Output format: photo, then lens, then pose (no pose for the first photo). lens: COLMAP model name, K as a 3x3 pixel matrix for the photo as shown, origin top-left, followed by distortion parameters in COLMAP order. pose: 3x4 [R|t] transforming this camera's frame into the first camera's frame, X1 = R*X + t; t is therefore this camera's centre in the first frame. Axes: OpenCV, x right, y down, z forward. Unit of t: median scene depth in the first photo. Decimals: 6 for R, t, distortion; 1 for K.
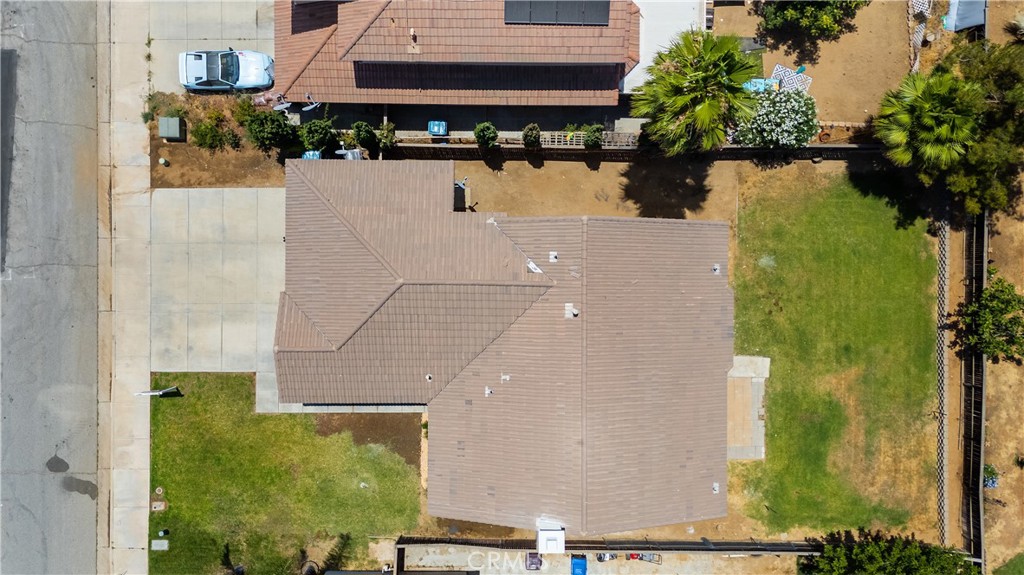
lens RADIAL K [[778.6, 0, 512.0], [0, 778.6, 283.8], [0, 0, 1]] dist [0.060070, -0.049648]
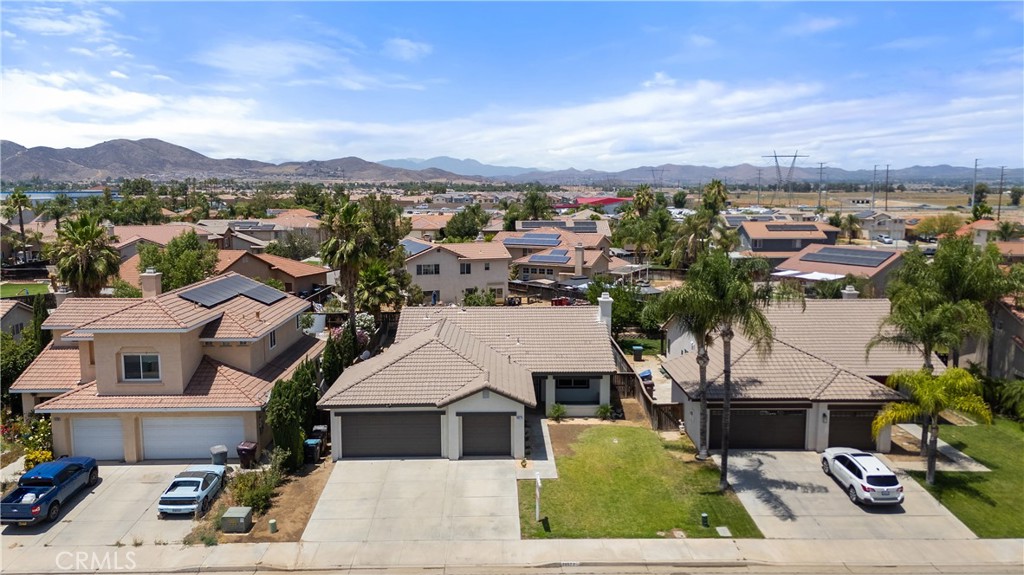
lens RADIAL K [[778.6, 0, 512.8], [0, 778.6, 287.4], [0, 0, 1]] dist [0.060070, -0.049648]
pose [[-0.024451, -0.132932, 0.990824, -1.259586], [0.999698, -0.005825, 0.023889, 0.085842], [0.002596, 0.991108, 0.133034, 0.633002]]
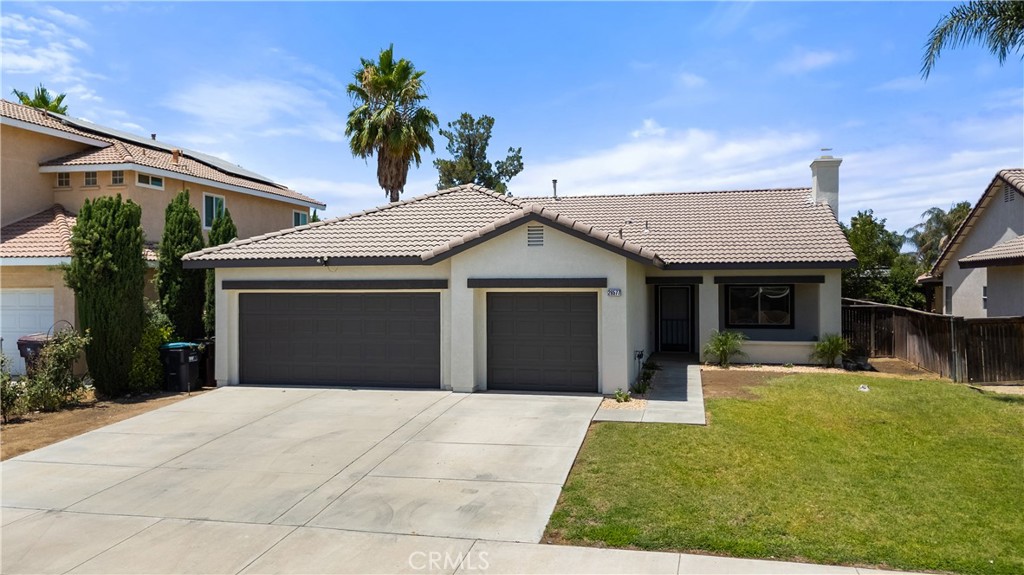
lens RADIAL K [[778.6, 0, 511.6], [0, 778.6, 289.1], [0, 0, 1]] dist [0.060070, -0.049648]
pose [[0.217697, -0.008097, 0.975983, -0.691221], [0.975996, -0.004689, -0.217739, 0.155797], [0.006340, 0.999956, 0.006882, 0.935702]]
